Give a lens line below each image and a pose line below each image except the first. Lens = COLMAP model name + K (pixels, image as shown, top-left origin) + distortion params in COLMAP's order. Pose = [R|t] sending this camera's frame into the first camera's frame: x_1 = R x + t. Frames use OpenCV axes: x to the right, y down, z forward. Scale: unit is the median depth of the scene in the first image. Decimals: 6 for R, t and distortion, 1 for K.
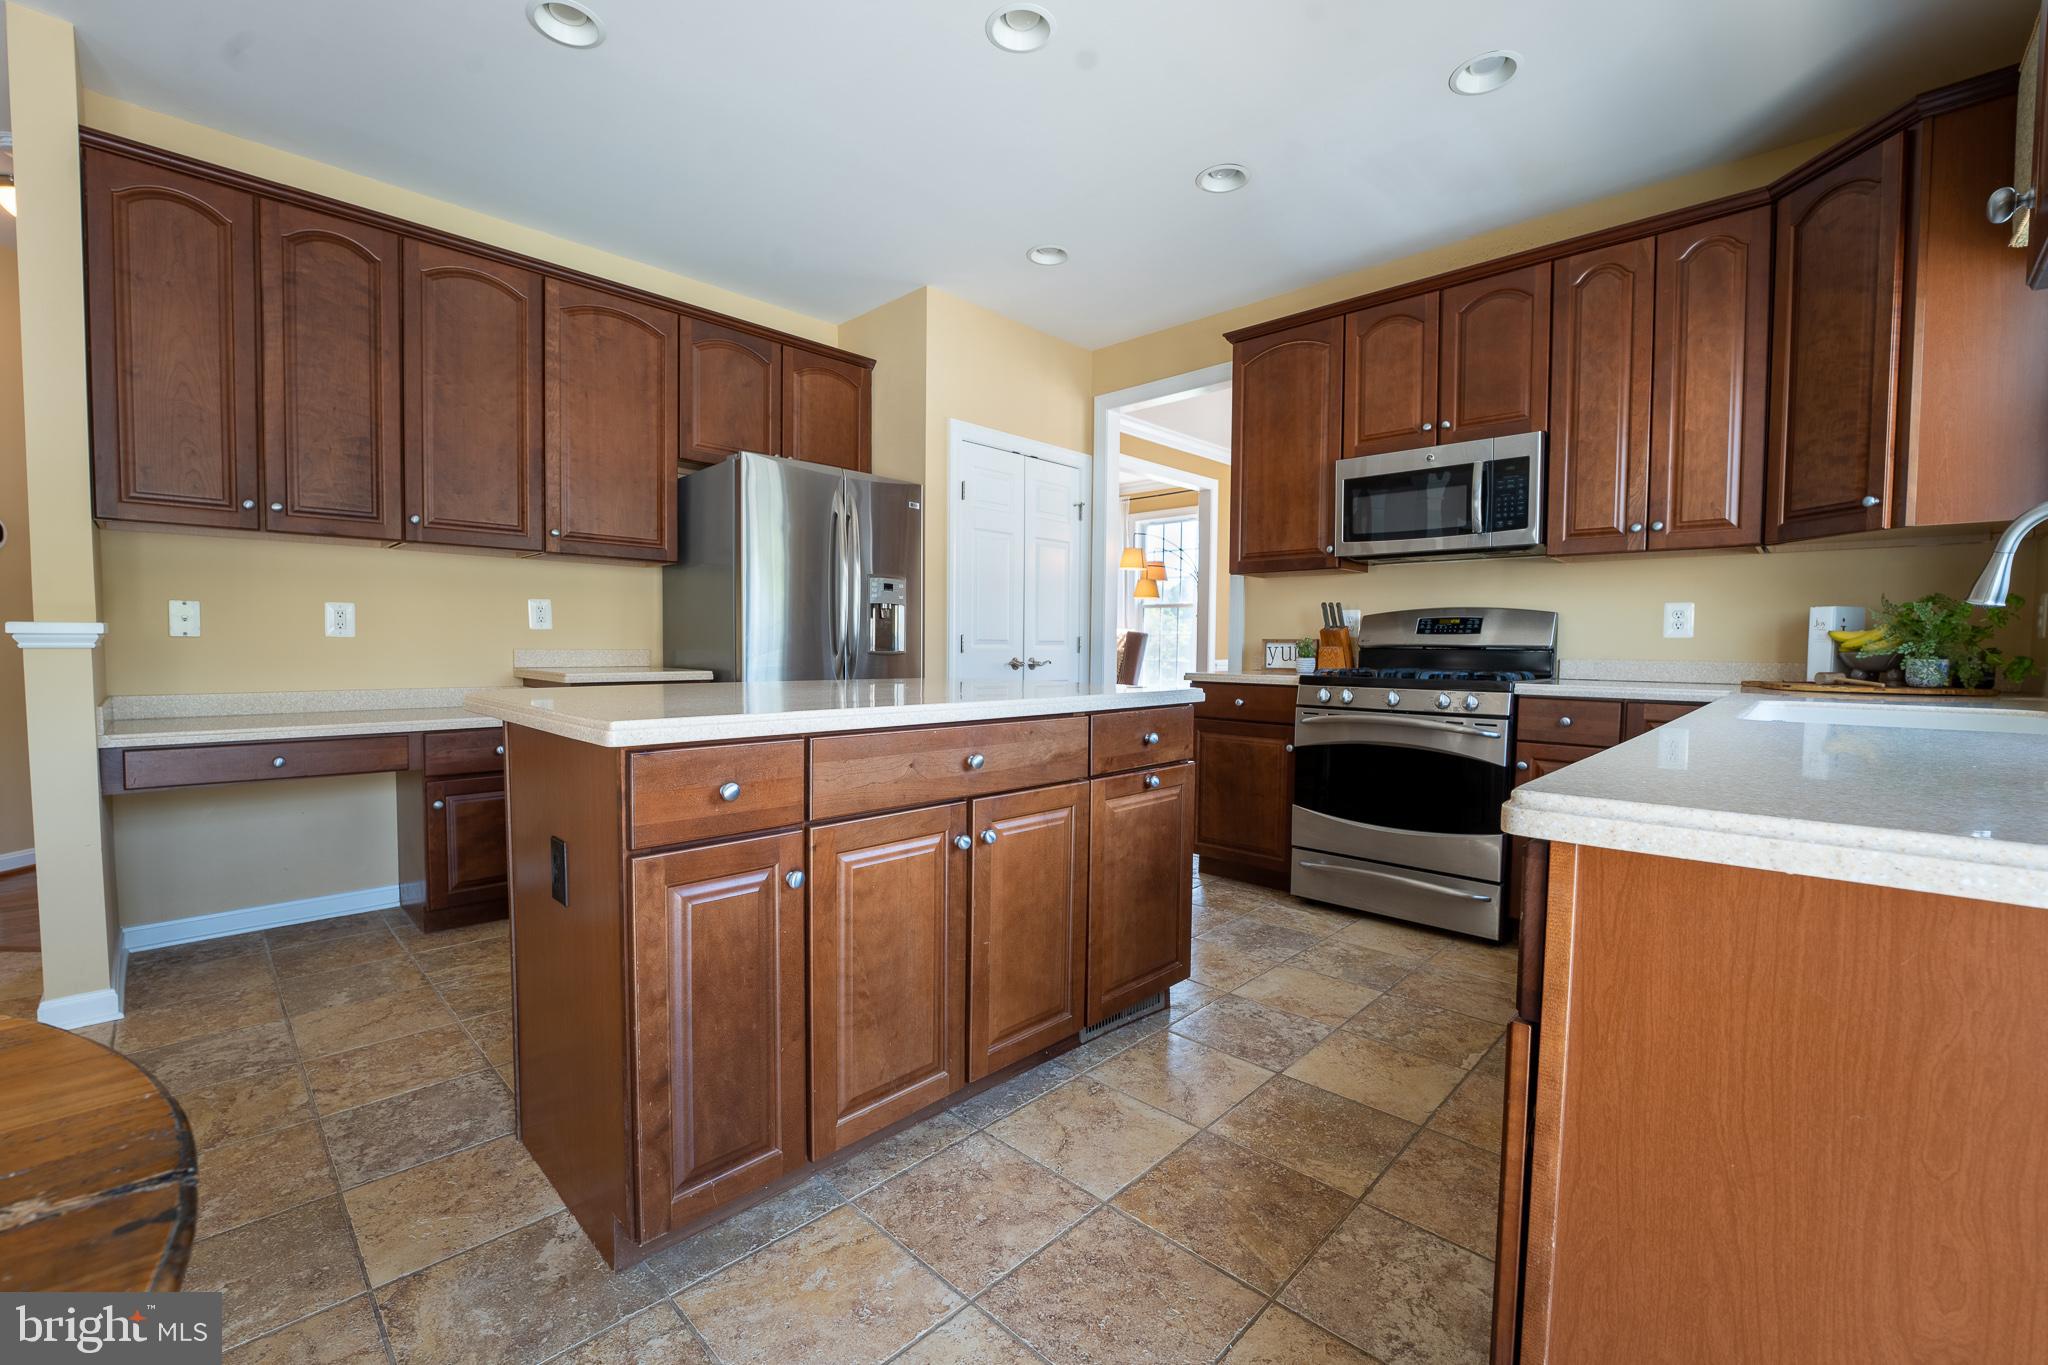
lens RADIAL K [[843.9, 0, 1011.1], [0, 843.9, 688.3], [0, 0, 1]] dist [-0.029210, 0.003838]
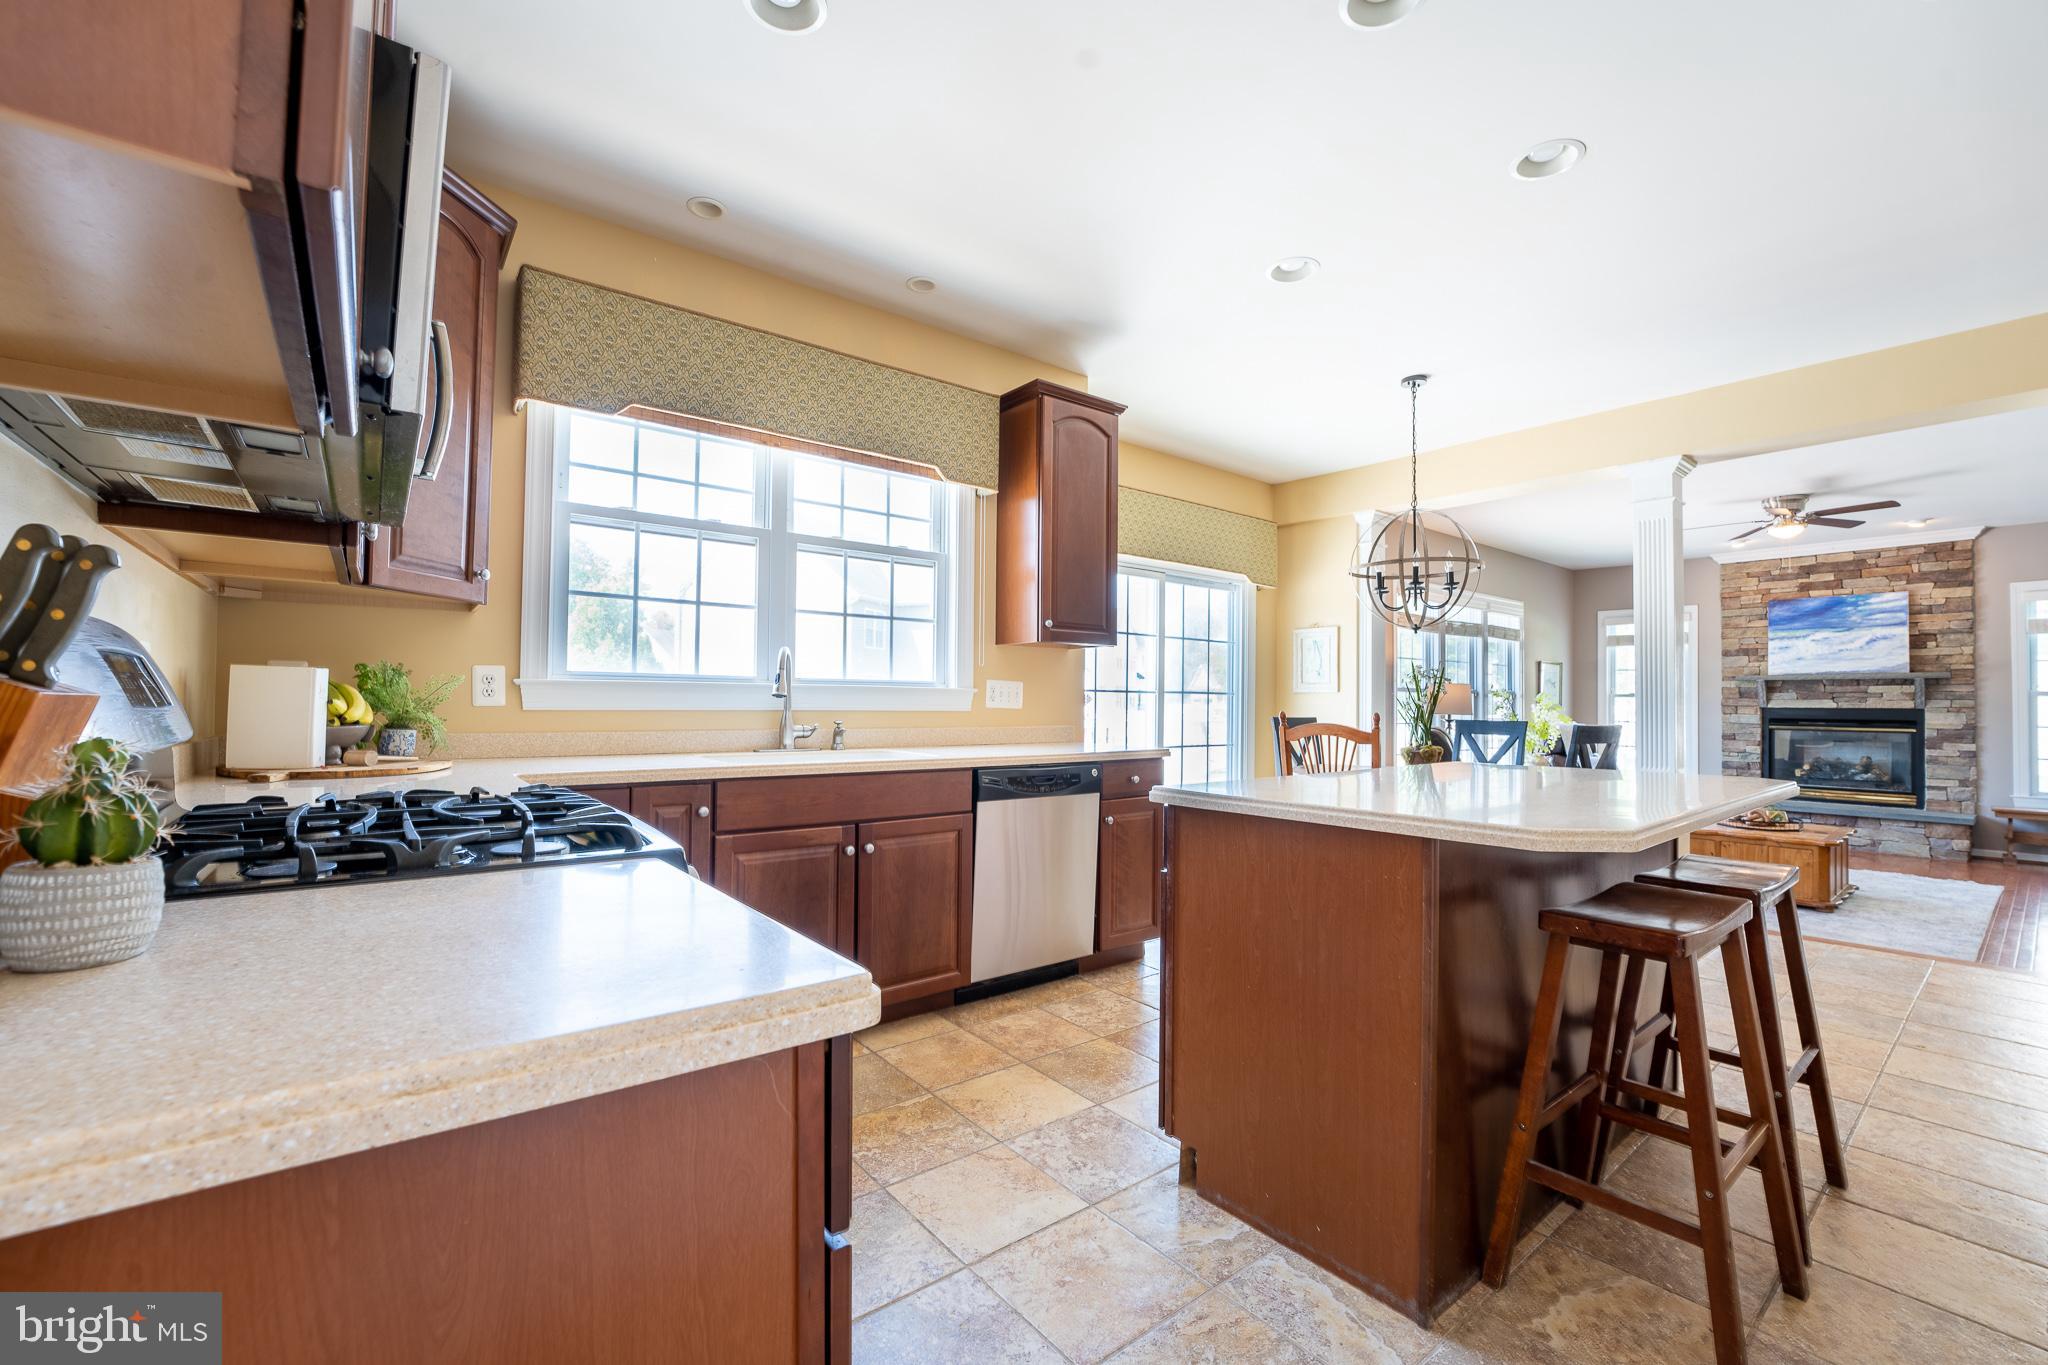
lens RADIAL K [[843.9, 0, 1013.1], [0, 843.9, 686.3], [0, 0, 1]] dist [-0.029210, 0.003838]
pose [[-0.991452, -0.016813, 0.129383, 0.196578], [-0.012706, 0.999391, 0.032505, -0.095926], [-0.129850, 0.030584, -0.991062, 1.407941]]
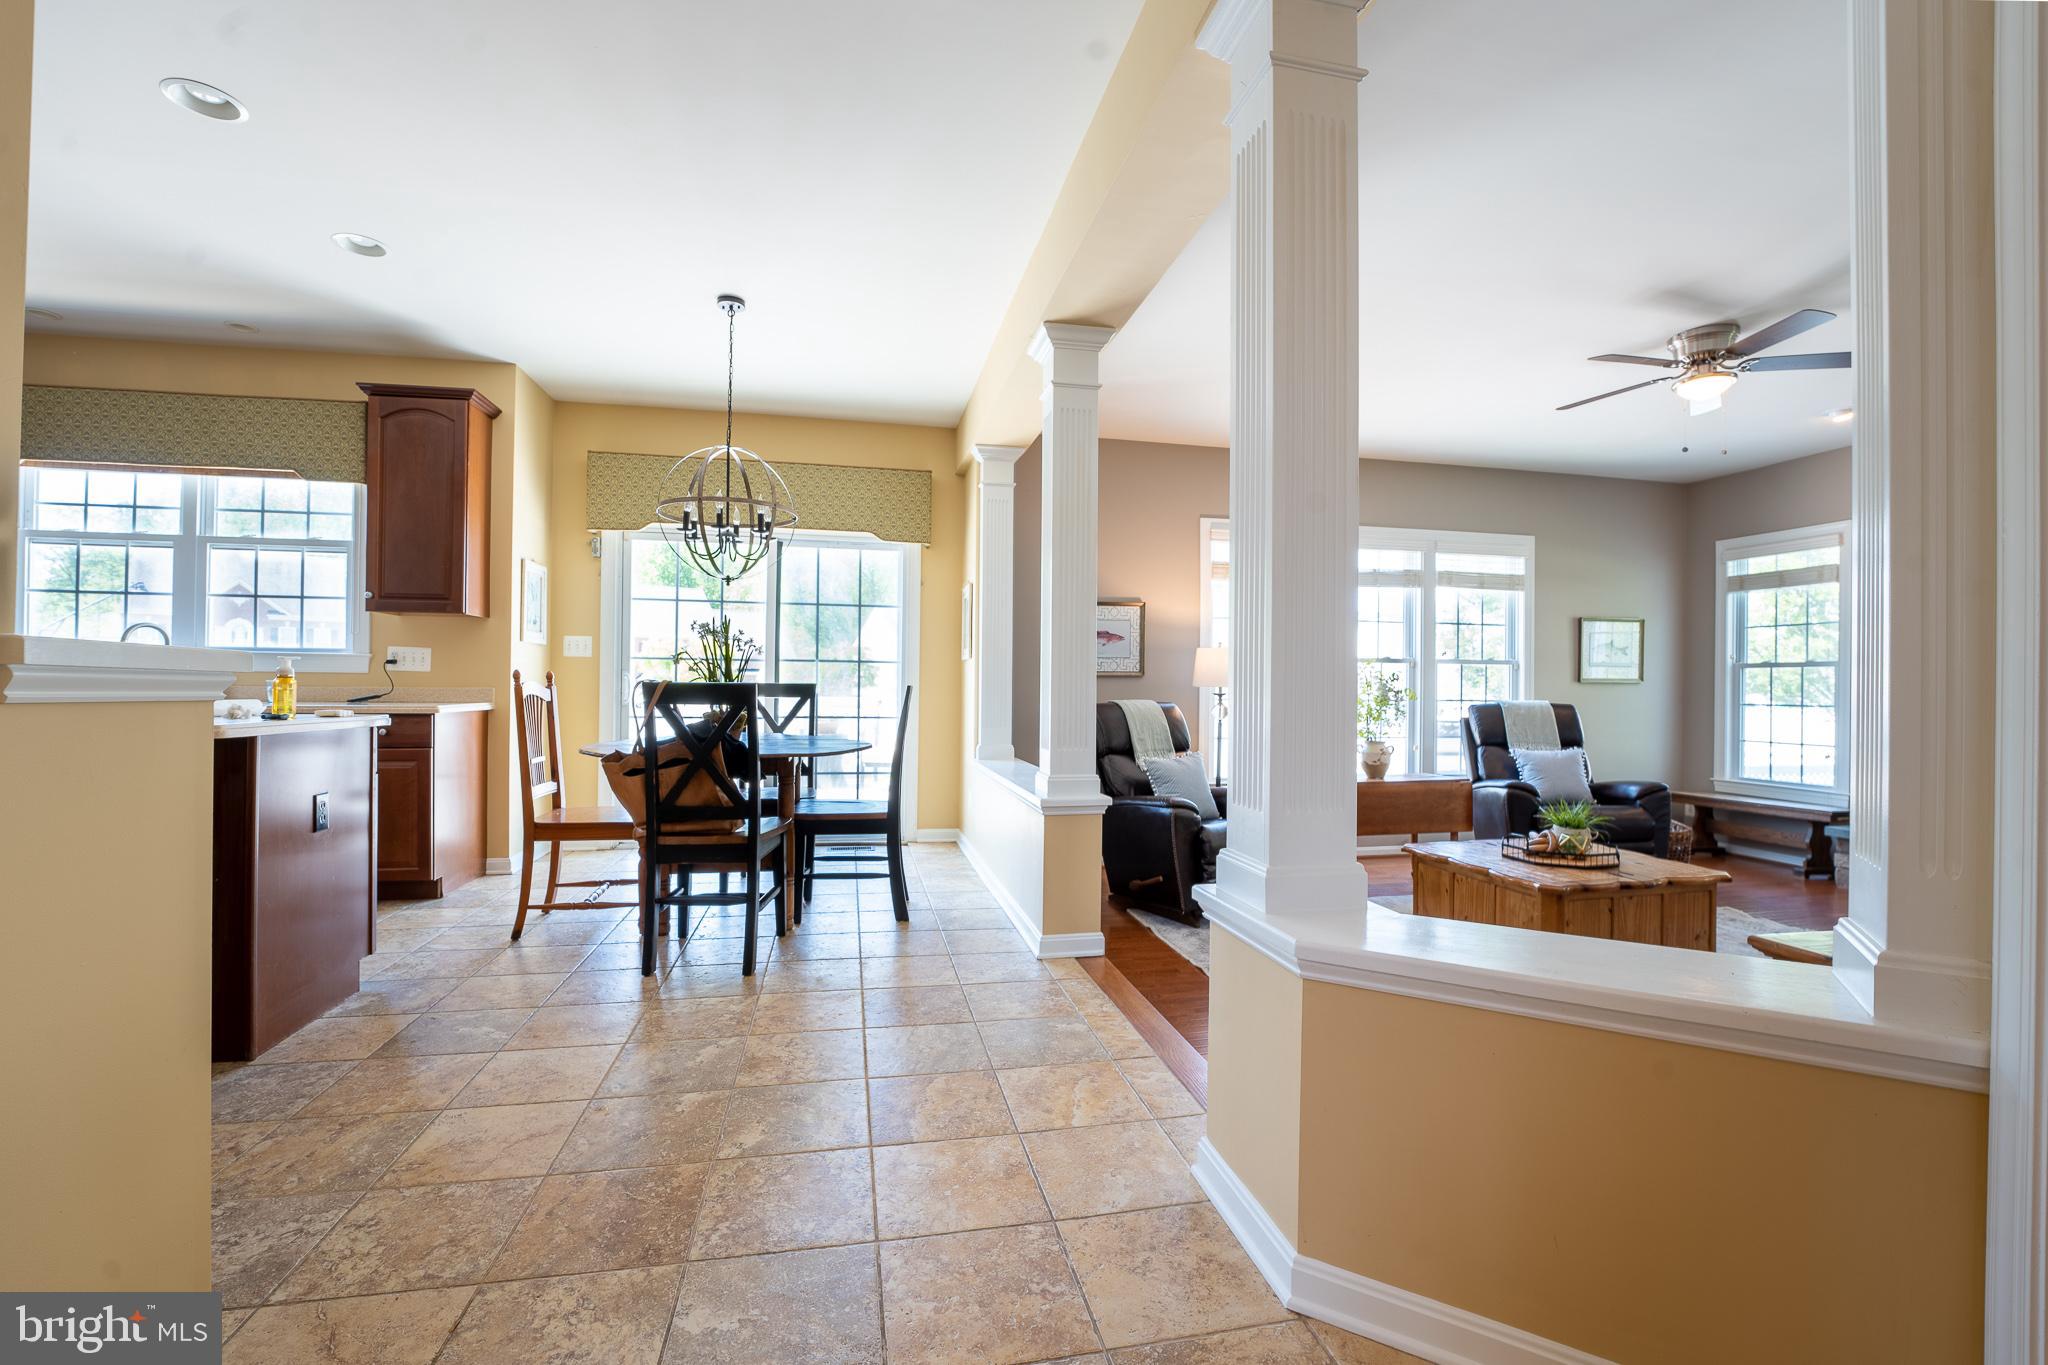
lens RADIAL K [[843.9, 0, 1019.5], [0, 843.9, 688.0], [0, 0, 1]] dist [-0.029210, 0.003838]
pose [[-0.829486, -0.019686, 0.558180, -1.292798], [0.009588, 0.998730, 0.049471, -0.053363], [-0.558445, 0.046387, -0.828243, 0.764473]]
